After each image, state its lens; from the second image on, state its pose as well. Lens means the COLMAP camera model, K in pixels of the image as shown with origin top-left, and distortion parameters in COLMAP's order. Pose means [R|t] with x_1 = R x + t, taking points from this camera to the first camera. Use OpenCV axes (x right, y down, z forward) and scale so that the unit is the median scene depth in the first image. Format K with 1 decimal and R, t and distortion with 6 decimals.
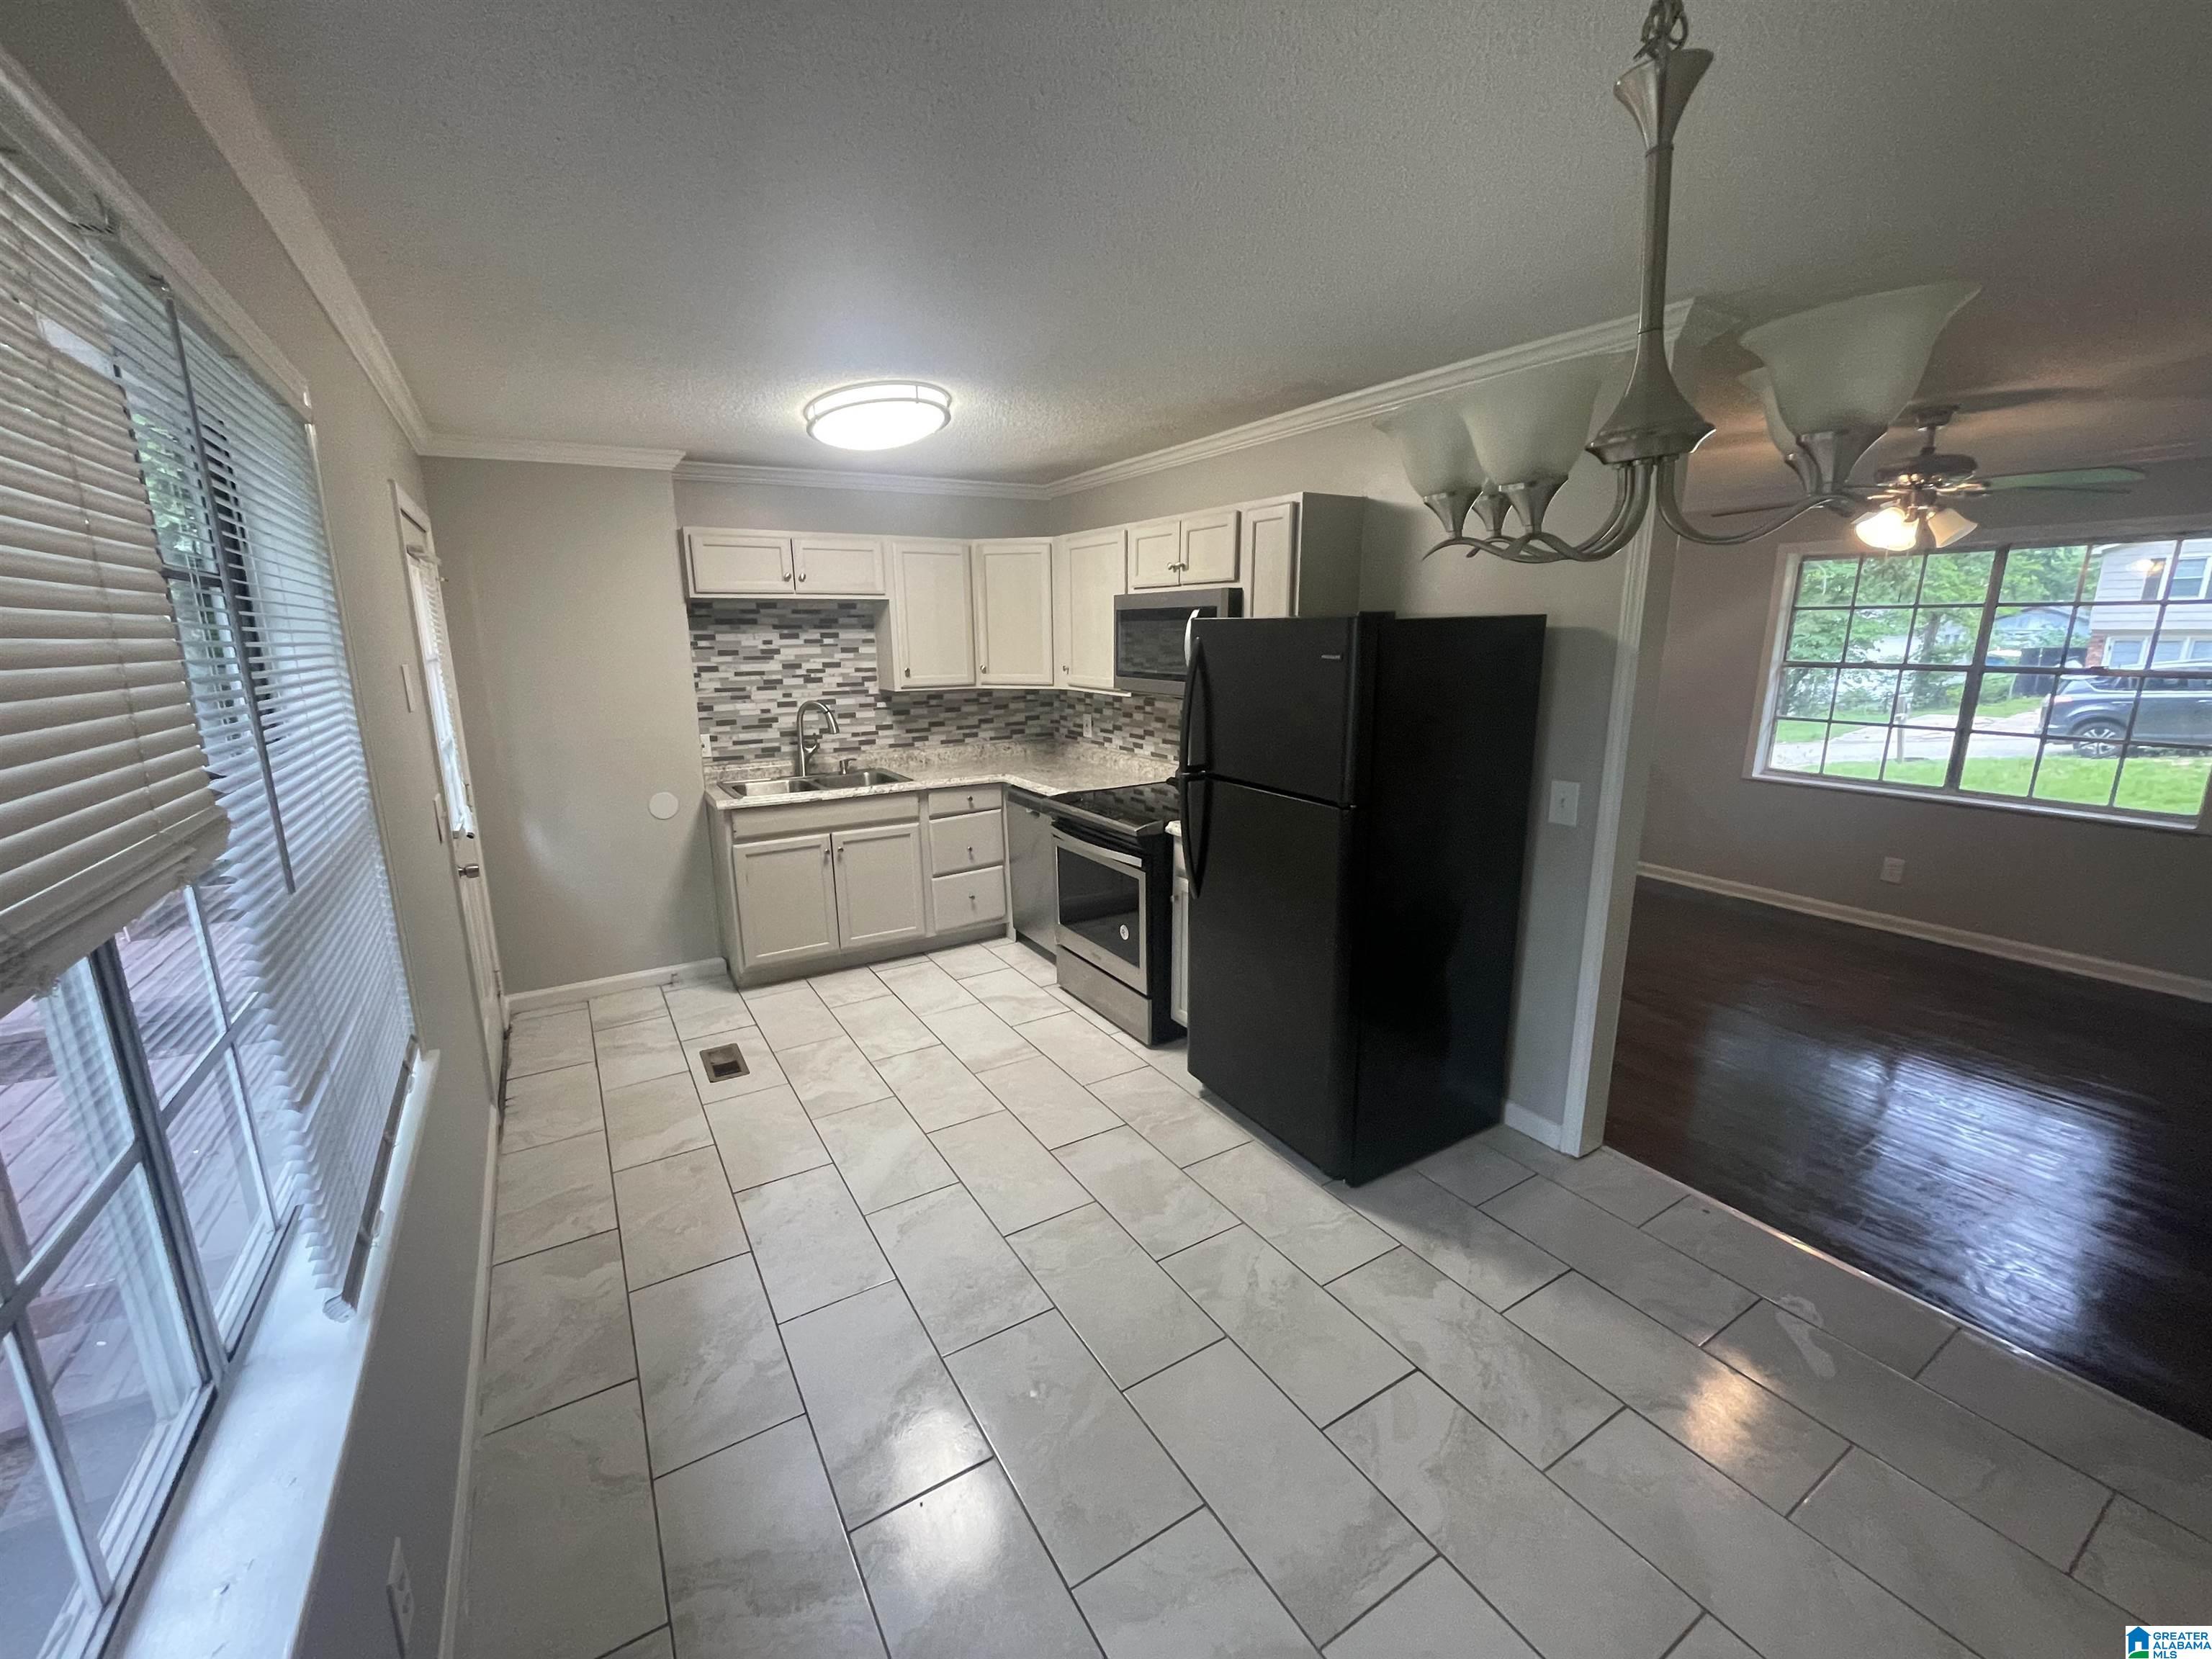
lens RADIAL K [[893.1, 0, 1102.2], [0, 893.1, 829.7], [0, 0, 1]] dist [-0.002513, -0.000200]
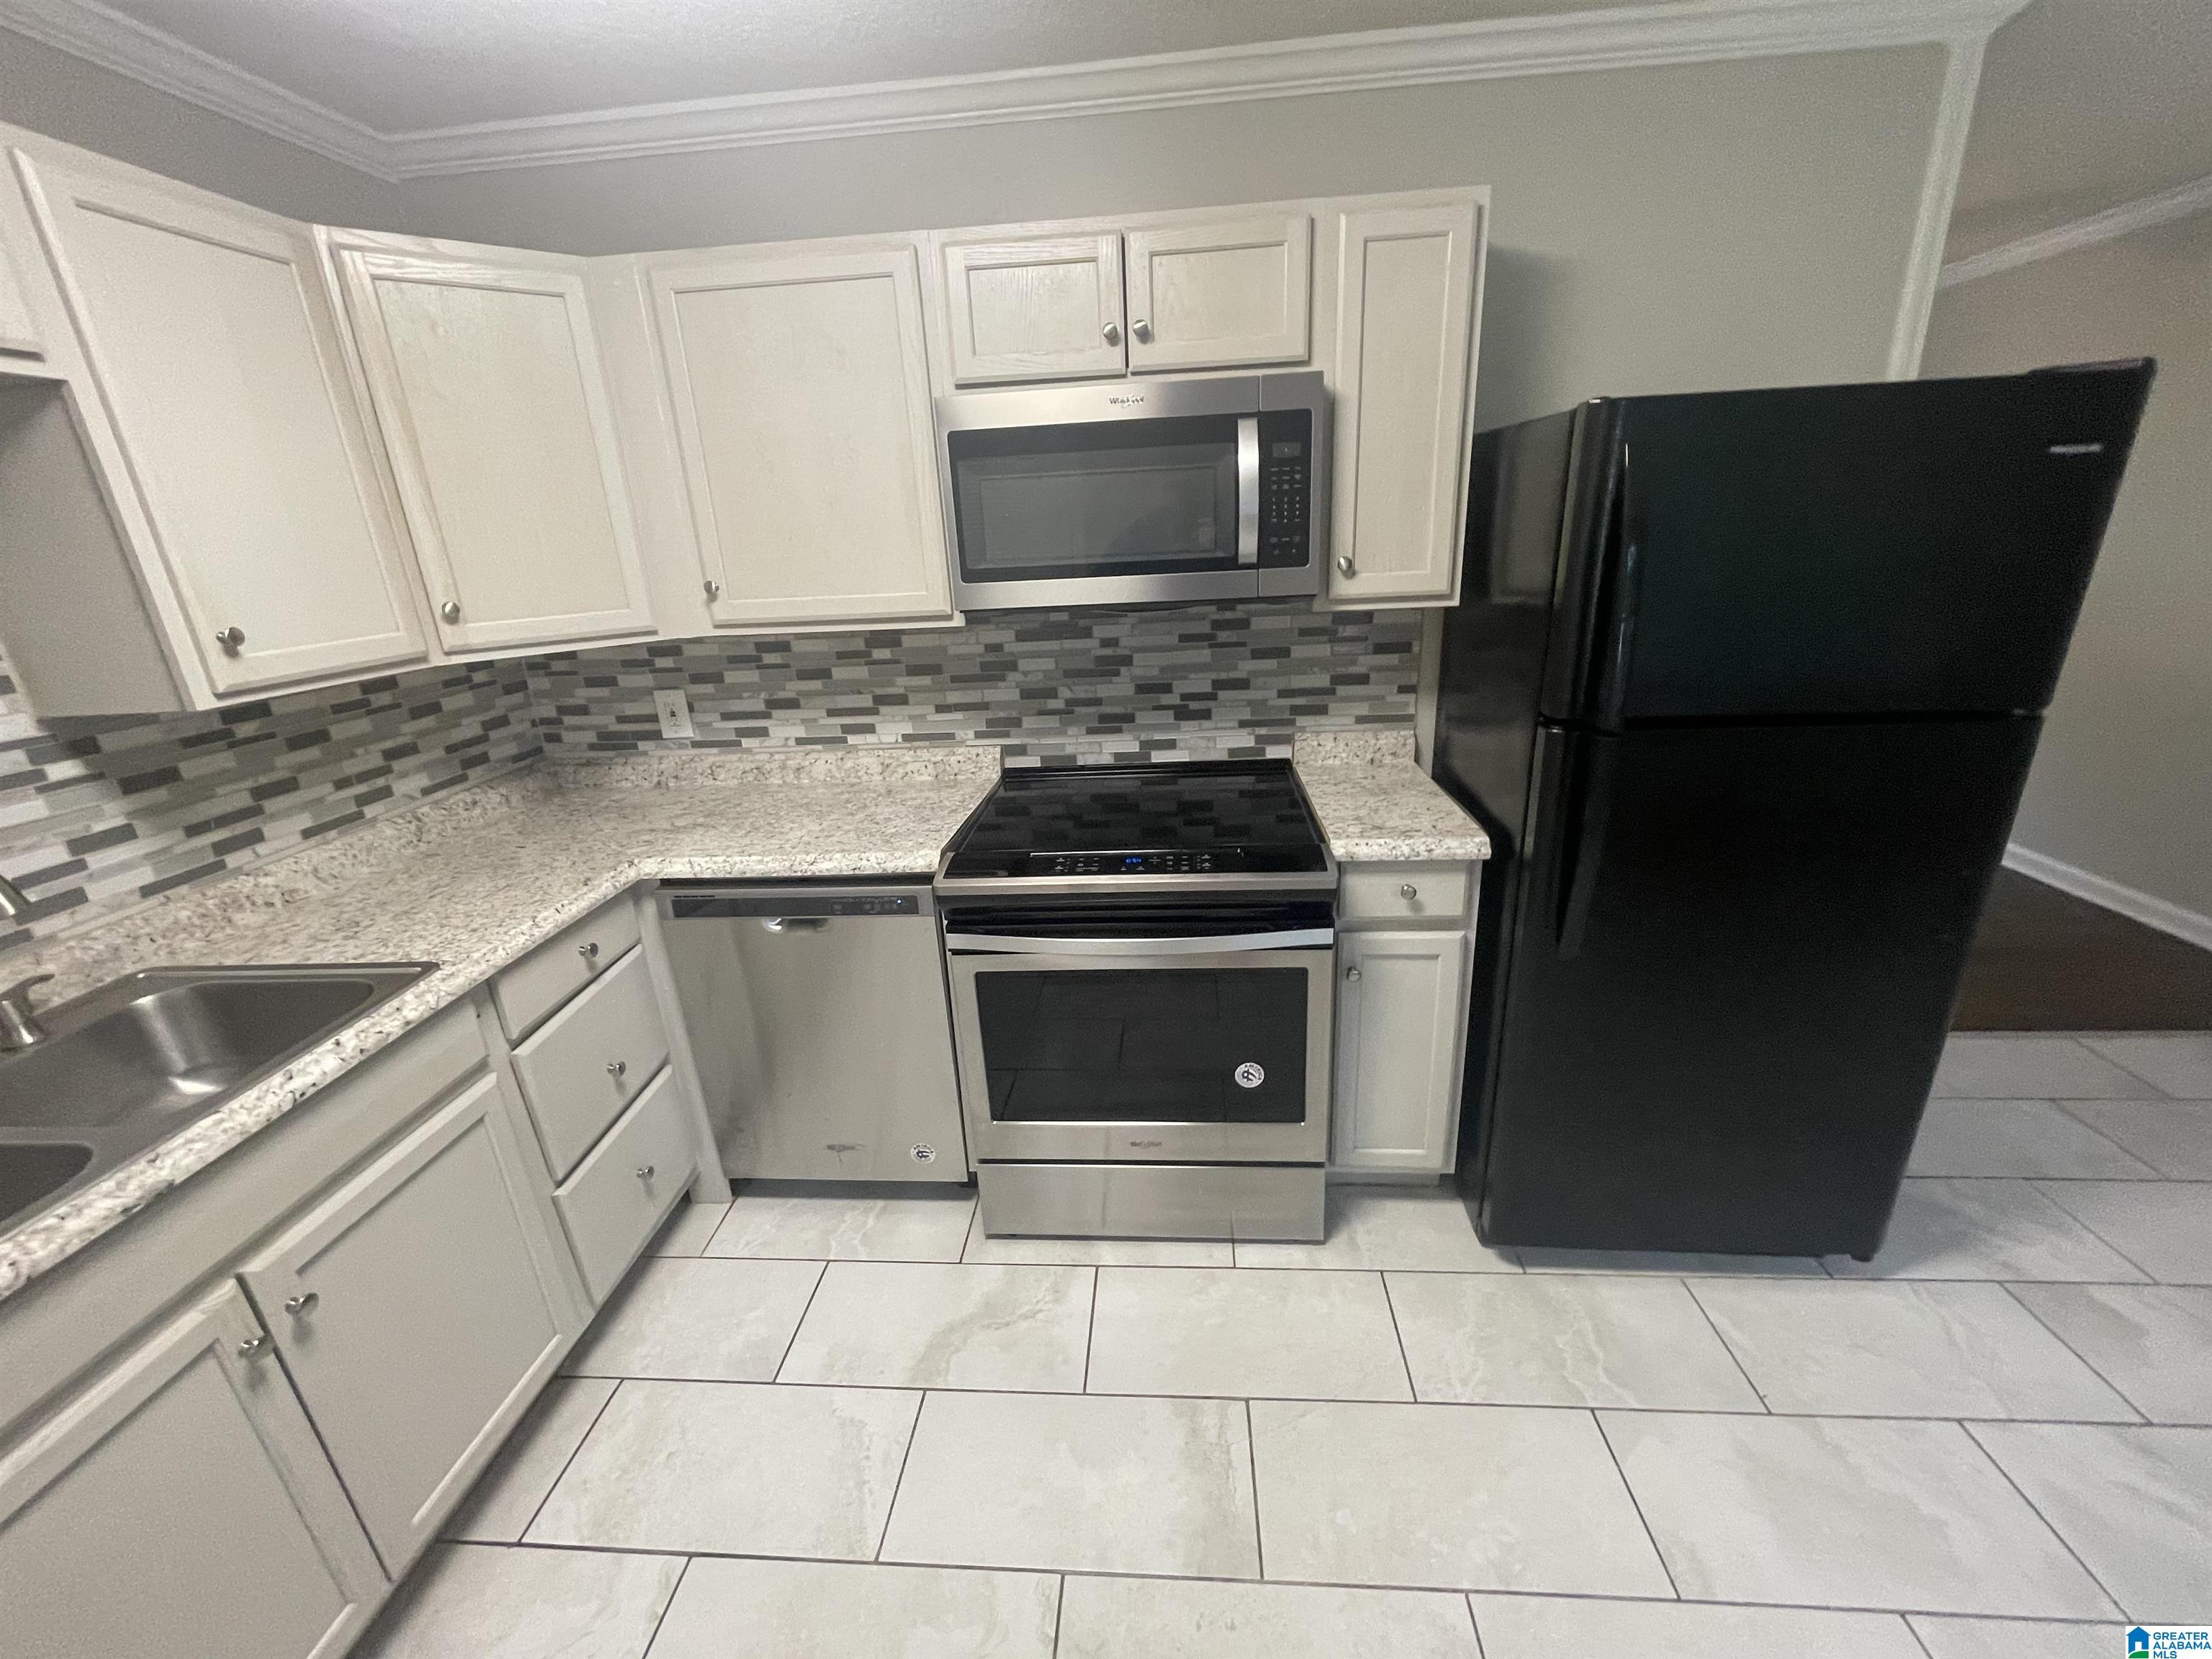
lens RADIAL K [[893.1, 0, 1104.4], [0, 893.1, 829.1], [0, 0, 1]] dist [-0.002513, -0.000200]
pose [[0.585874, -0.283727, 0.759112, -0.277958], [0.224812, 0.956848, 0.184126, -0.098956], [-0.778596, 0.062783, 0.624377, 0.553070]]
